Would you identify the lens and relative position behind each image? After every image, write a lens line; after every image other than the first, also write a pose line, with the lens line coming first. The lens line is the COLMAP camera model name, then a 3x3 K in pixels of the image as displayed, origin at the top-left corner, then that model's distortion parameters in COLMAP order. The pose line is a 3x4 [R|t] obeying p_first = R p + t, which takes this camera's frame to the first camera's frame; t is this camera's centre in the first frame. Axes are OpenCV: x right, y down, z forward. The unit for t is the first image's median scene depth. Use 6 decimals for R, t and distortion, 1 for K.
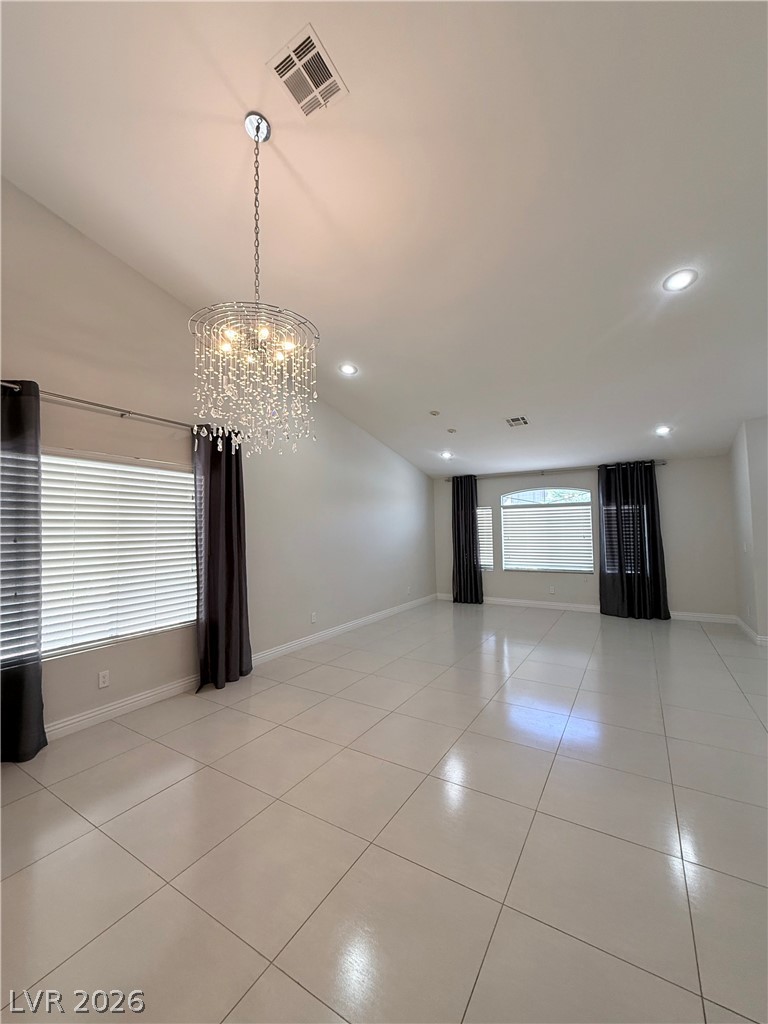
lens RADIAL K [[408.4, 0, 384.3], [0, 408.4, 509.3], [0, 0, 1]] dist [0.000678, 0.000274]
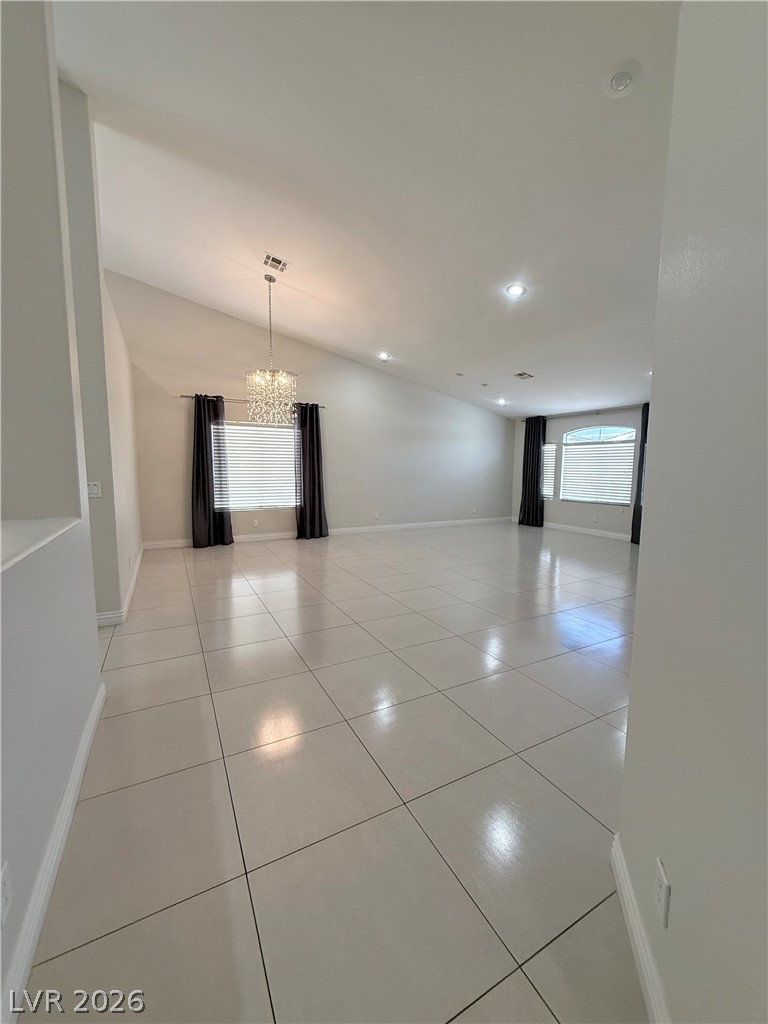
lens RADIAL K [[405.8, 0, 384.6], [0, 405.8, 495.3], [0, 0, 1]] dist [0.000487, 0.000054]
pose [[0.858946, 0.058199, -0.508748, 0.471496], [0.004650, 0.992593, 0.121401, -0.004408], [0.512045, -0.106643, 0.852313, -0.234535]]
